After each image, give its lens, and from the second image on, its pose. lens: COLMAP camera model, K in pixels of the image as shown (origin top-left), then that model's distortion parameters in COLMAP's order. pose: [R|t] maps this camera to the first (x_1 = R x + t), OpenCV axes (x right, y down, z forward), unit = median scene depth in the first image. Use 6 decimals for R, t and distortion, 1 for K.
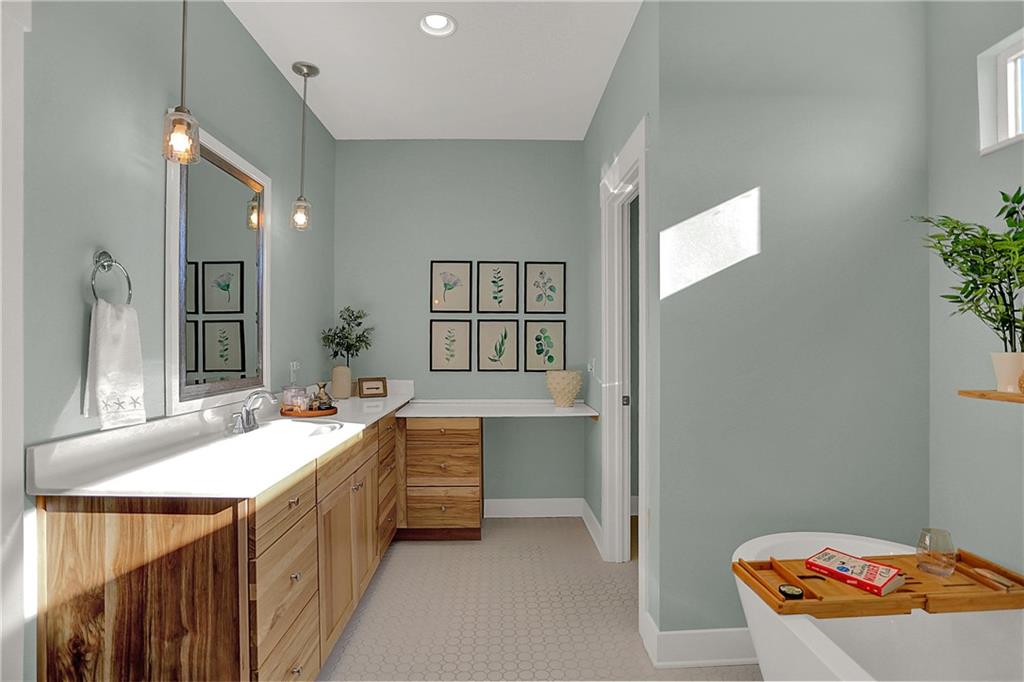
lens RADIAL K [[523.0, 0, 516.5], [0, 523.0, 344.5], [0, 0, 1]] dist [-0.074726, 0.035063]
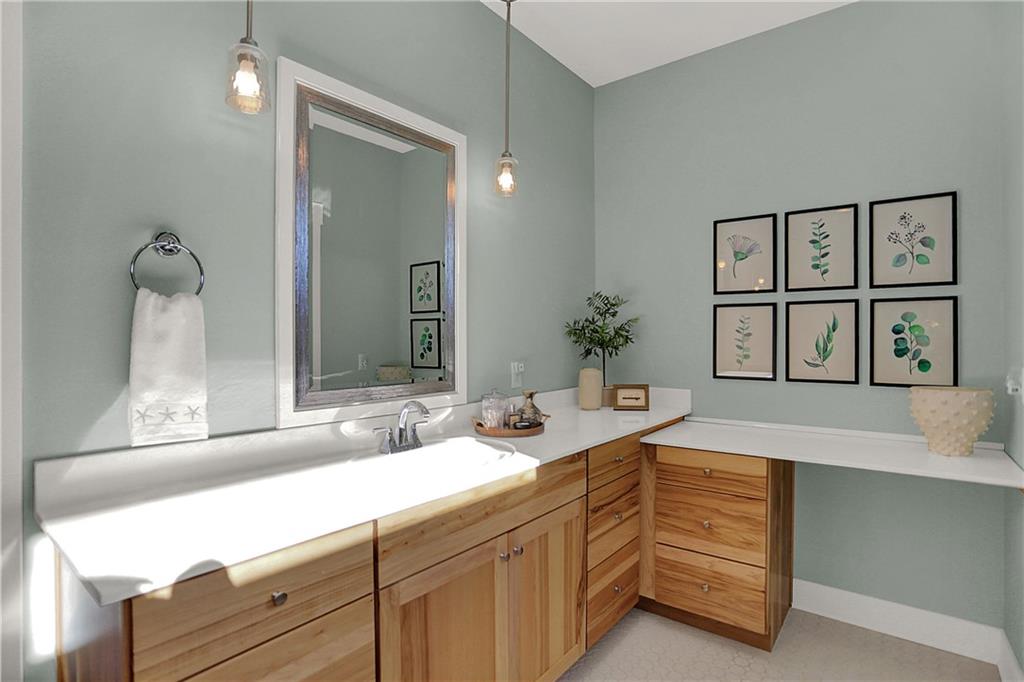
lens RADIAL K [[523.0, 0, 516.5], [0, 523.0, 344.5], [0, 0, 1]] dist [-0.074726, 0.035063]
pose [[0.774370, 0.003124, -0.632726, 0.082939], [0.002520, 0.999965, 0.008022, -0.000743], [0.632728, -0.007806, 0.774334, 0.342188]]
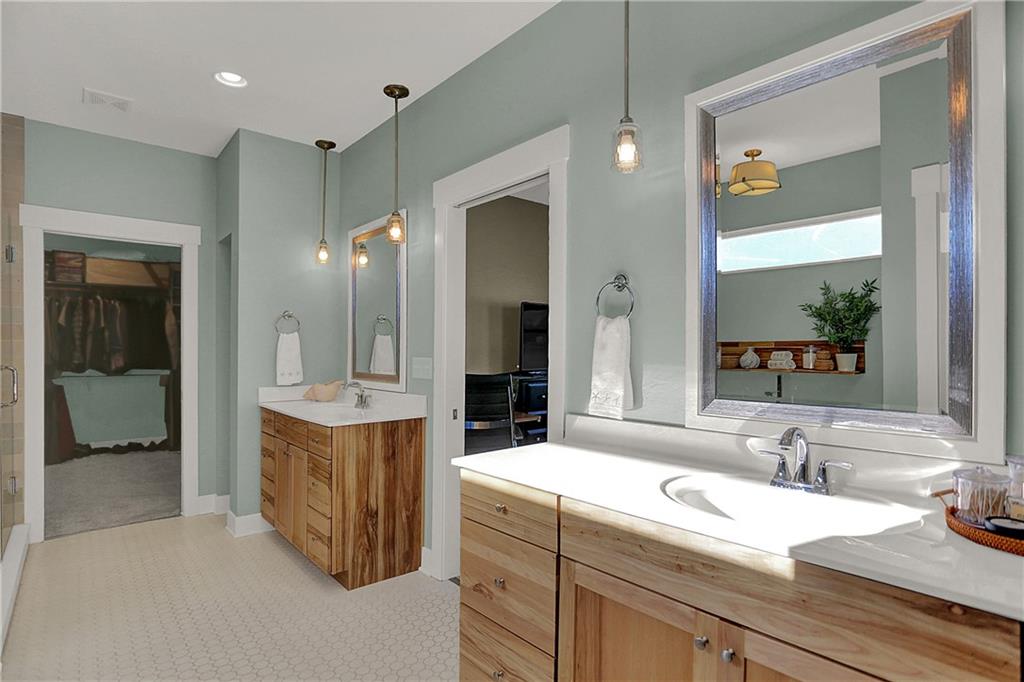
lens RADIAL K [[523.0, 0, 516.5], [0, 523.0, 344.5], [0, 0, 1]] dist [-0.074726, 0.035063]
pose [[-0.770221, -0.009016, -0.637713, 0.091047], [-0.000187, 0.999903, -0.013911, 0.001947], [0.637777, -0.010596, -0.770149, 0.872812]]
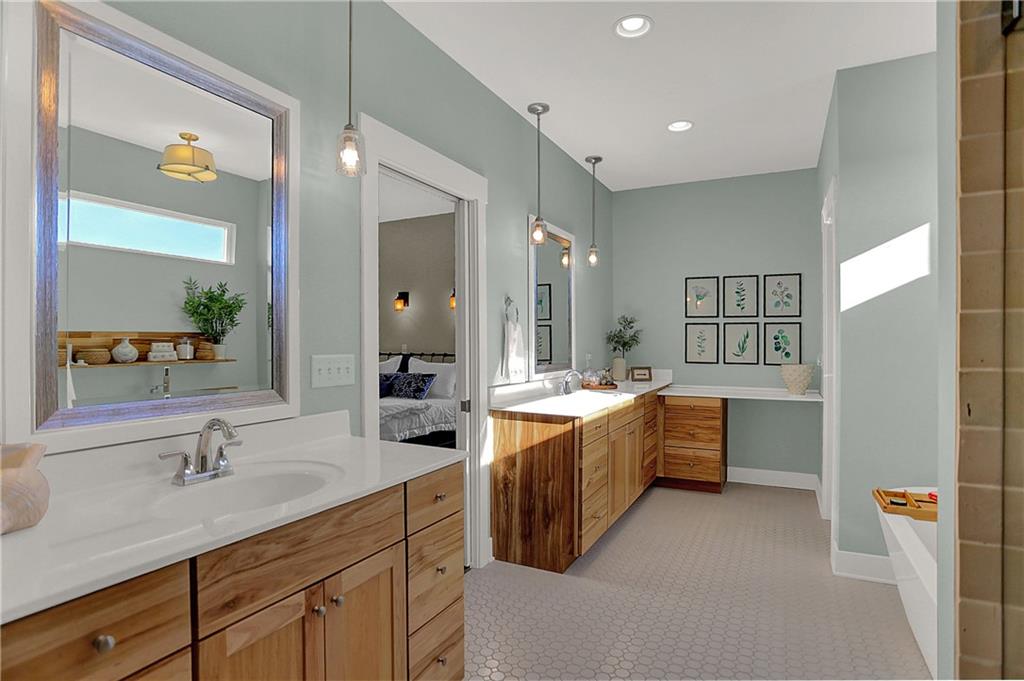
lens RADIAL K [[523.0, 0, 516.5], [0, 523.0, 344.0], [0, 0, 1]] dist [-0.074726, 0.035063]
pose [[0.874360, 0.004205, -0.485260, 0.110611], [-0.001504, 0.999981, 0.005954, -0.003671], [0.485276, -0.004476, 0.874350, -0.390615]]
